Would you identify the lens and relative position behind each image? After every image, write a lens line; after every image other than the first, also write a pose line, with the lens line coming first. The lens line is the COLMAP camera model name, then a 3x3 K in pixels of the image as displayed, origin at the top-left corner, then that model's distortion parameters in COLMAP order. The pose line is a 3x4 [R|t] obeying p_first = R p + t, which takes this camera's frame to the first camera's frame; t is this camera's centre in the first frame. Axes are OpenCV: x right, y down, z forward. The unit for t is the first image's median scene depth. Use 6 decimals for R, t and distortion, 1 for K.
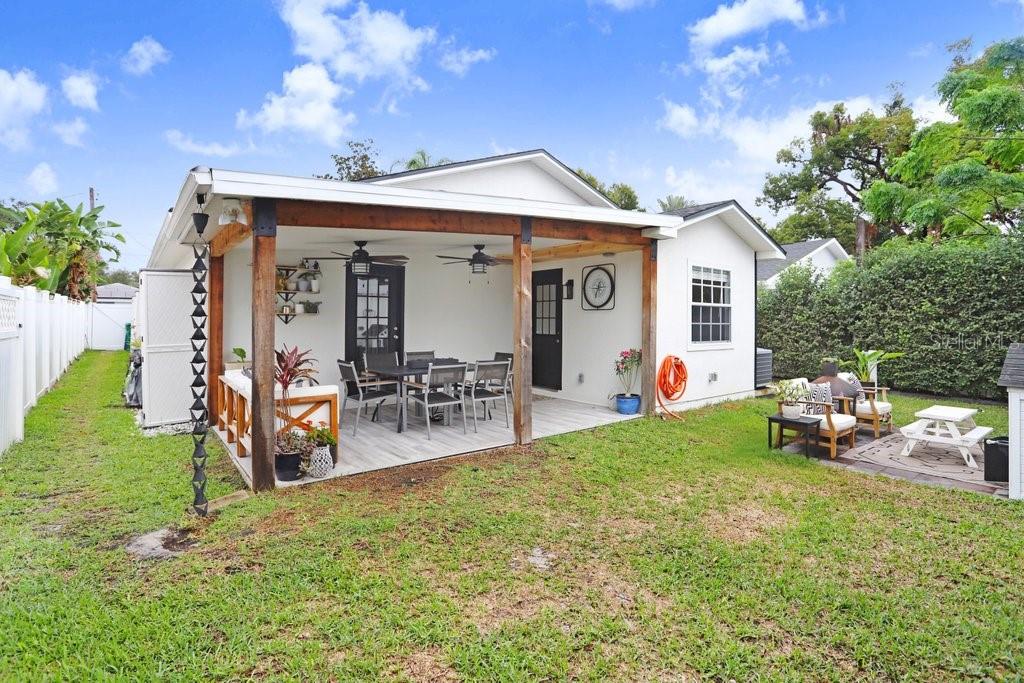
lens RADIAL K [[518.5, 0, 515.9], [0, 518.5, 332.7], [0, 0, 1]] dist [-0.077489, 0.038697]
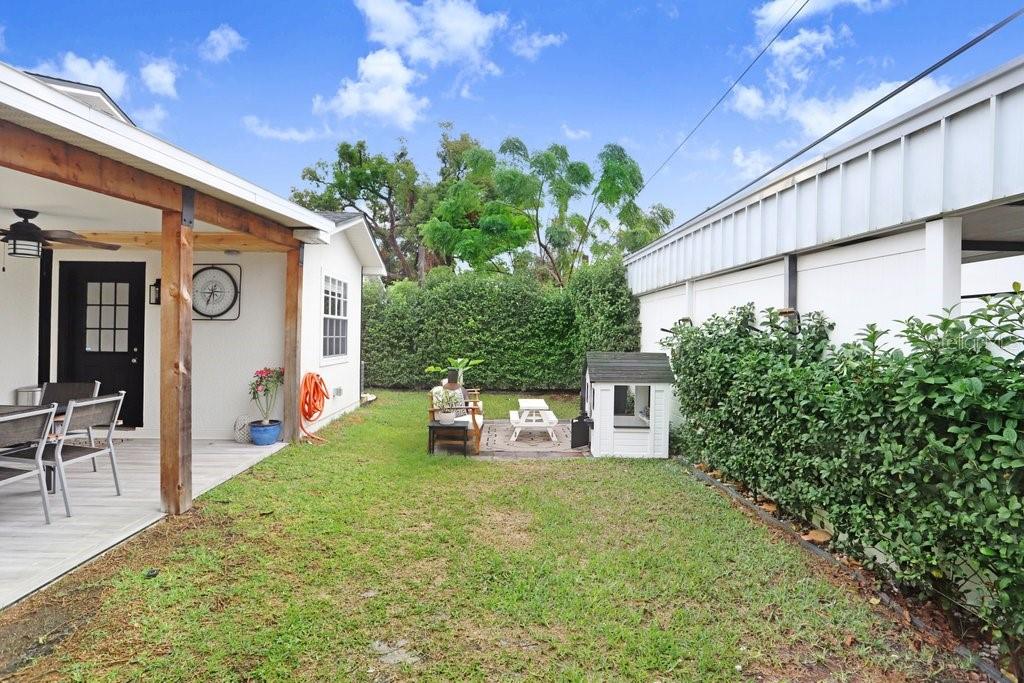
lens RADIAL K [[504.1, 0, 492.6], [0, 504.1, 343.1], [0, 0, 1]] dist [-0.071096, 0.033587]
pose [[0.582075, -0.013756, 0.813019, -0.211270], [0.009311, 0.999904, 0.010252, -0.012594], [-0.813082, 0.001602, 0.582147, 0.208733]]
